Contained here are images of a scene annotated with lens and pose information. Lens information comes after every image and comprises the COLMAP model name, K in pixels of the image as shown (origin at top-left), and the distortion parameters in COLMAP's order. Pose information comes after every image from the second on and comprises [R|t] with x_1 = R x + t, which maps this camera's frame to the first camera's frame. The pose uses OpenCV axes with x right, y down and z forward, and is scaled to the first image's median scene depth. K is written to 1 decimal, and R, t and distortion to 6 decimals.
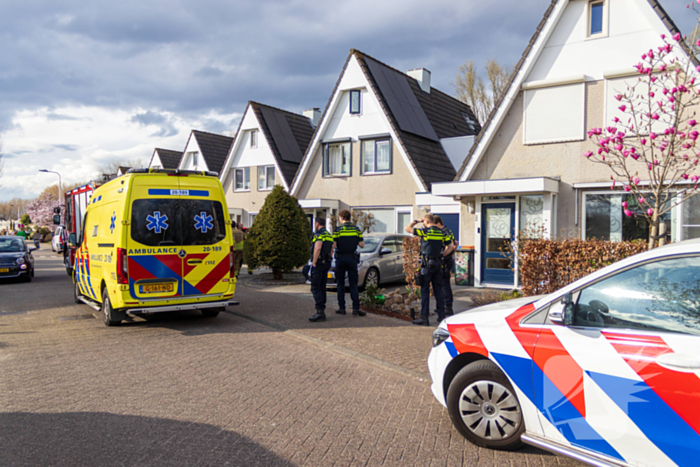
lens RADIAL K [[562.1, 0, 349.3], [0, 562.1, 237.7], [0, 0, 1]] dist [0.032043, -0.005062]
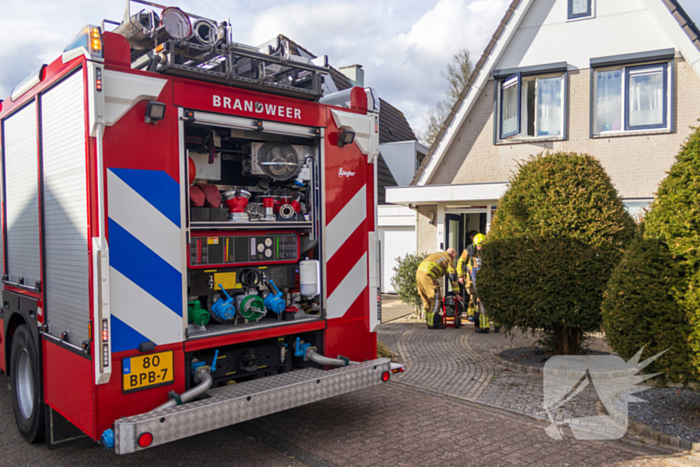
lens RADIAL K [[562.1, 0, 349.3], [0, 562.1, 237.7], [0, 0, 1]] dist [0.032043, -0.005062]
pose [[0.989392, 0.006652, 0.145121, -0.261385], [-0.002925, 0.999661, -0.025882, -0.007544], [-0.145243, 0.025183, 0.989075, 0.523001]]
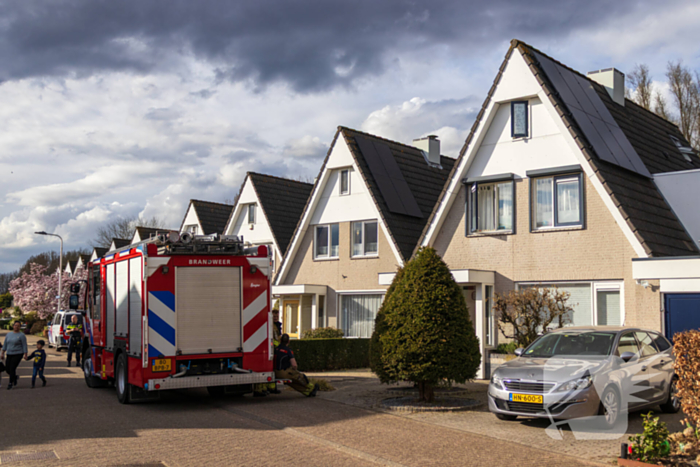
lens RADIAL K [[802.7, 0, 350.0], [0, 802.7, 233.5], [0, 0, 1]] dist [0.033781, -0.011265]
pose [[0.993896, -0.008203, -0.110018, -0.080982], [-0.004730, 0.993146, -0.116786, -0.002795], [0.110222, 0.116594, 0.987045, 0.083332]]
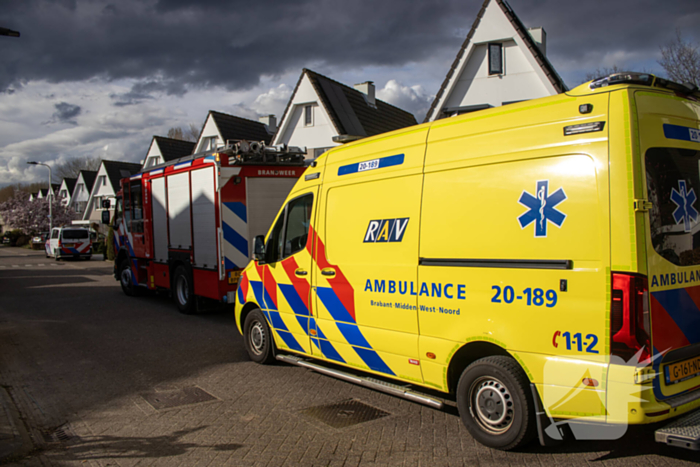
lens RADIAL K [[580.7, 0, 350.0], [0, 580.7, 233.5], [0, 0, 1]] dist [-0.127685, 0.003365]
pose [[0.997129, -0.011895, 0.074787, -0.240987], [0.012353, 0.999908, -0.005659, -0.003302], [-0.074712, 0.006566, 0.997184, 0.246447]]
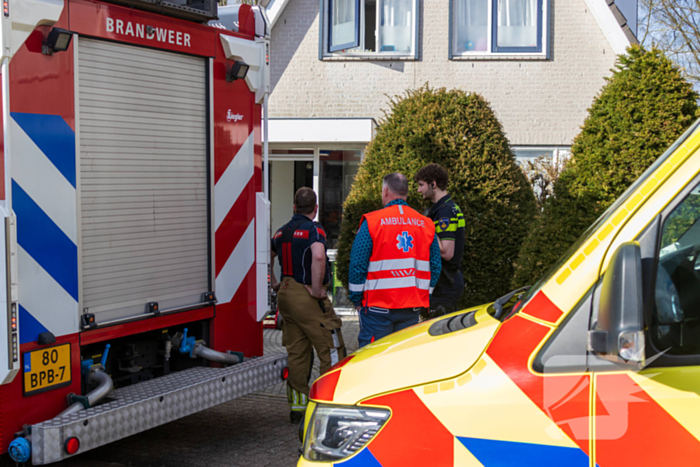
lens RADIAL K [[998.7, 0, 350.0], [0, 998.7, 233.5], [0, 0, 1]] dist [0.003065, -0.048770]
pose [[0.871554, -0.007707, 0.490240, -0.344988], [0.001693, 0.999918, 0.012710, -0.006899], [-0.490297, -0.010247, 0.871495, 0.461850]]
